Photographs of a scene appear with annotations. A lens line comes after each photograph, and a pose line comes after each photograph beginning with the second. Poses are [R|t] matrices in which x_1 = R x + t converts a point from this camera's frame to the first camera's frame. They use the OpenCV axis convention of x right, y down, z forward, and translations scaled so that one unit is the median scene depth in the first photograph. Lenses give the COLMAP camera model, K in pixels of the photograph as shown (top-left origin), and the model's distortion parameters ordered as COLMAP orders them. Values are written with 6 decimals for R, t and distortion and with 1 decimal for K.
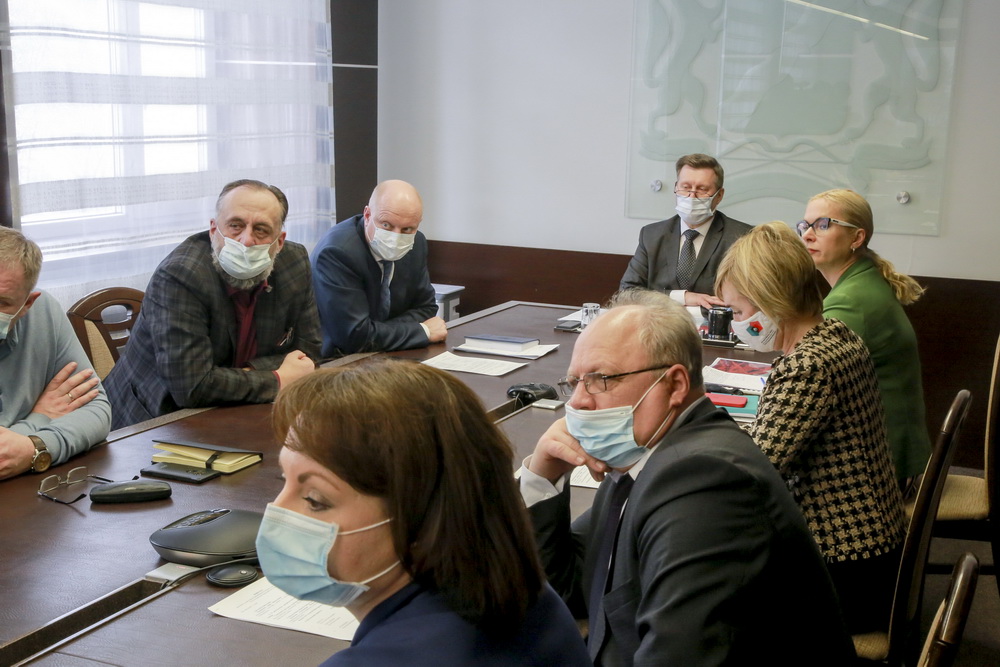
lens RADIAL K [[1430.2, 0, 500.0], [0, 1430.2, 333.5], [0, 0, 1]] dist [-0.014349, 0.500621]
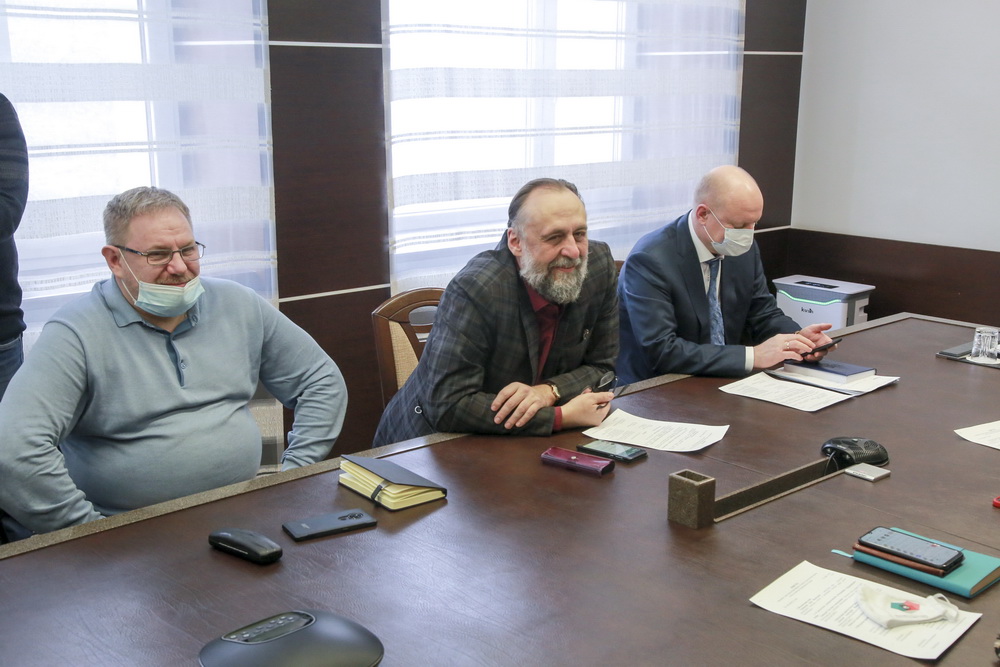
lens RADIAL K [[1116.0, 0, 500.0], [0, 1116.0, 333.5], [0, 0, 1]] dist [0.062311, -0.019523]
pose [[0.900467, 0.080972, -0.427321, 0.089864], [-0.057925, 0.996091, 0.066686, -0.046721], [0.431051, -0.035296, 0.901637, 0.279709]]
